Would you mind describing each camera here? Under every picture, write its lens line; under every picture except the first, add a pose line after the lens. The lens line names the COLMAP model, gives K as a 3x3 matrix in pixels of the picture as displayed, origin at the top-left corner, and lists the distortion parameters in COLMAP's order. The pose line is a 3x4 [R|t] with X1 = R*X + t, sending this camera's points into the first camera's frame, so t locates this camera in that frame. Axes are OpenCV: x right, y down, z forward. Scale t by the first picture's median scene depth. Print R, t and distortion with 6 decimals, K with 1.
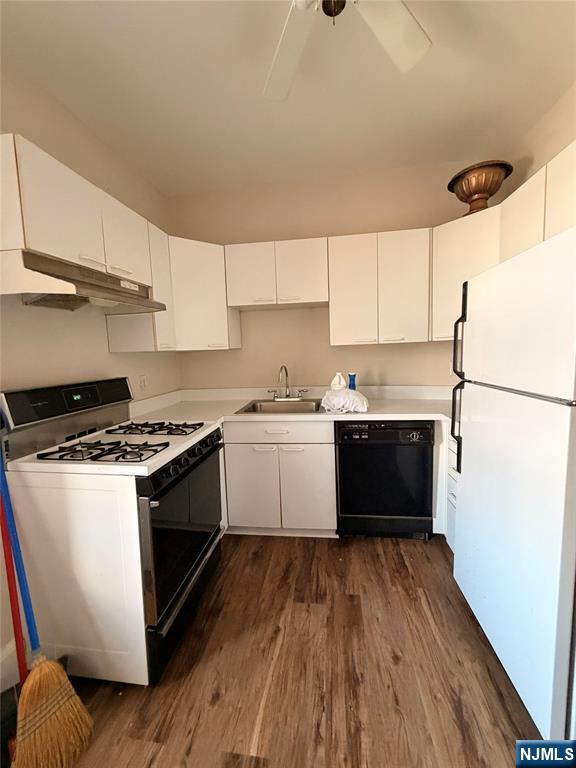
lens RADIAL K [[305.3, 0, 288.0], [0, 305.3, 383.3], [0, 0, 1]] dist [-0.000009, 0.000037]
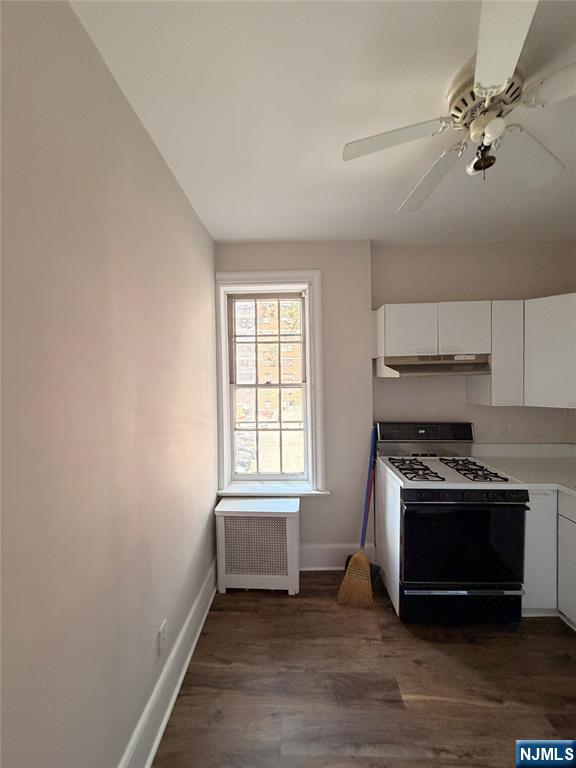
lens RADIAL K [[305.3, 0, 287.6], [0, 305.3, 381.7], [0, 0, 1]] dist [-0.000009, 0.000037]
pose [[0.109751, 0.052796, -0.992556, 0.850550], [-0.097810, 0.994315, 0.042074, -0.223251], [0.989135, 0.092465, 0.114291, 0.092850]]
